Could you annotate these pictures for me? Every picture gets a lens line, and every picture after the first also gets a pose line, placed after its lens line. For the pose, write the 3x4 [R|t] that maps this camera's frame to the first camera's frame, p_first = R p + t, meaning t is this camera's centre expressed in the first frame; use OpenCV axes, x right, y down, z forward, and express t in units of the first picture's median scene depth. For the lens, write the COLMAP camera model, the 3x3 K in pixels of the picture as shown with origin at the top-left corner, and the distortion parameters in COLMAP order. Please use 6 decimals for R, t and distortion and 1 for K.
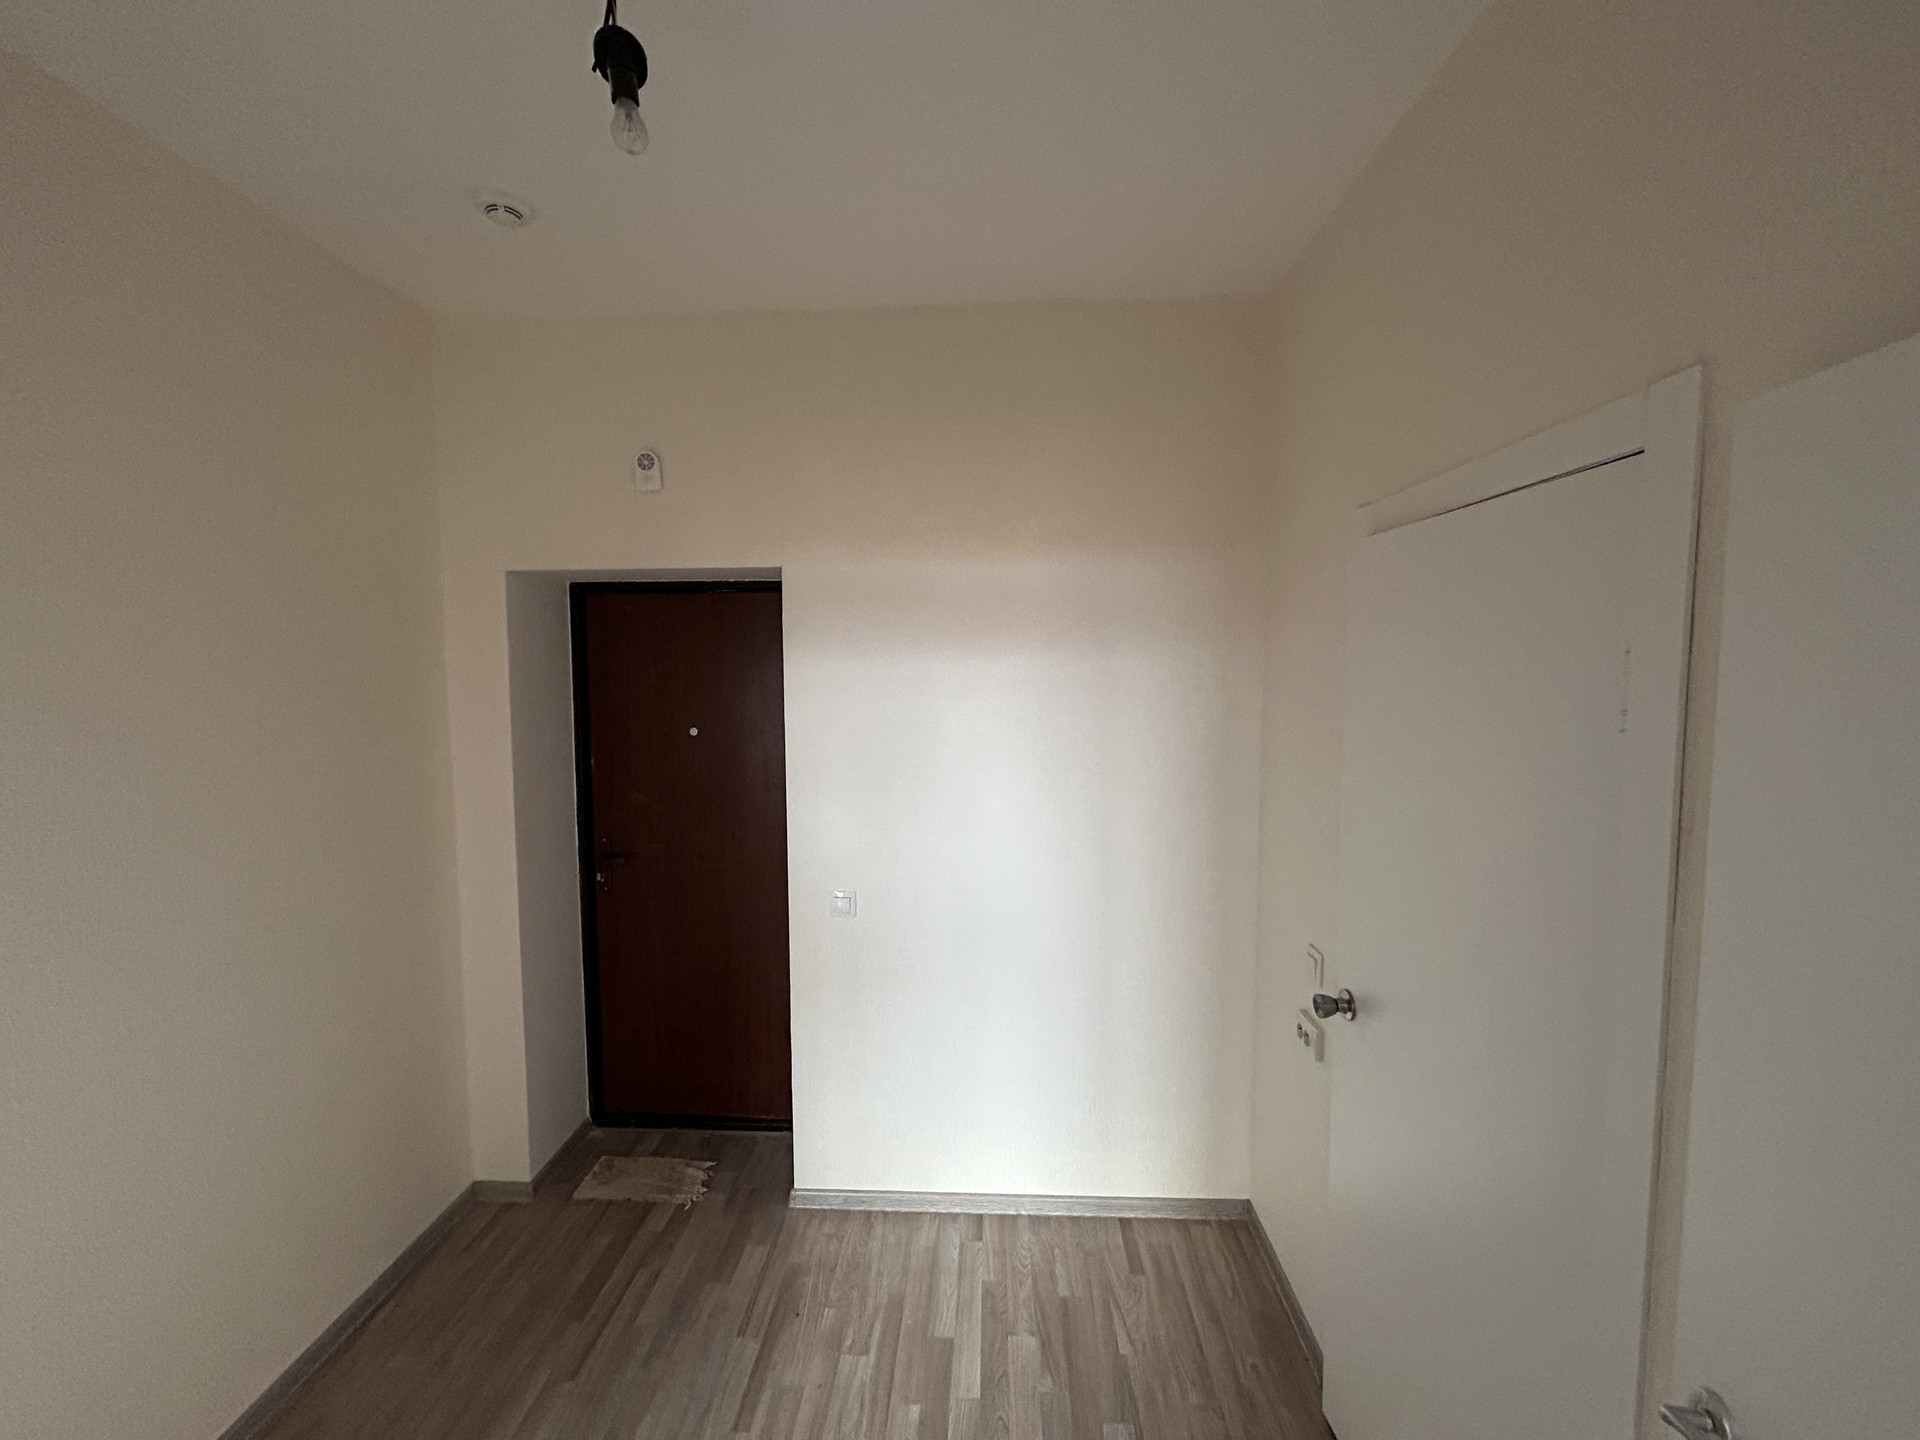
lens RADIAL K [[762.2, 0, 950.4], [0, 762.2, 720.1], [0, 0, 1]] dist [0.000638, -0.000007]
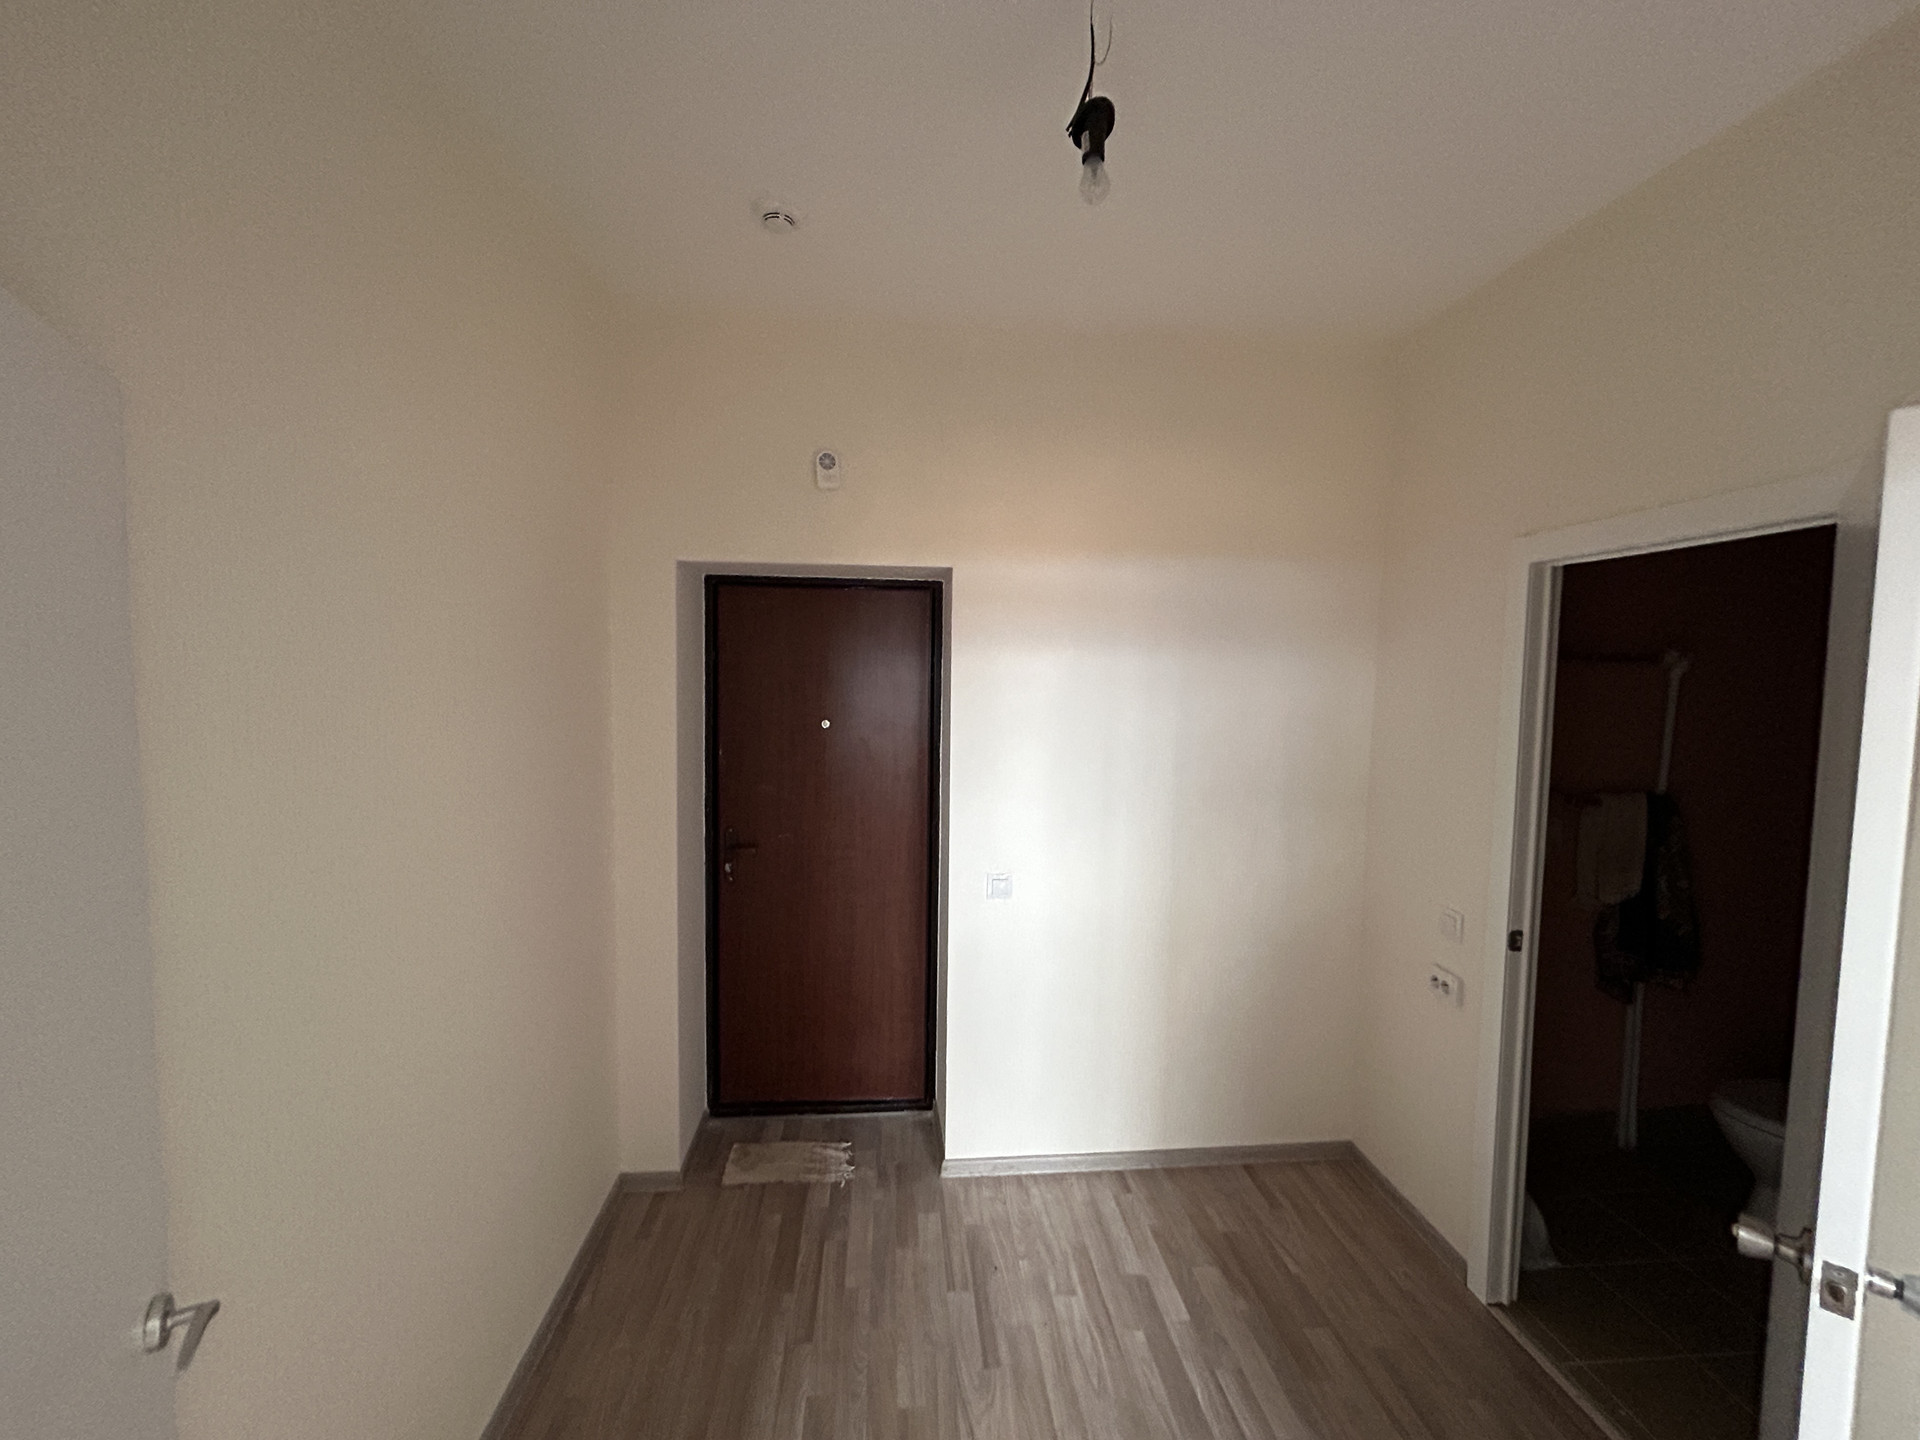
lens RADIAL K [[762.2, 0, 959.4], [0, 762.2, 721.1], [0, 0, 1]] dist [0.000638, -0.000007]
pose [[0.989814, 0.015745, 0.141492, -0.349707], [-0.014138, 0.999824, -0.012355, 0.024206], [-0.141662, 0.010228, 0.989862, -0.048796]]
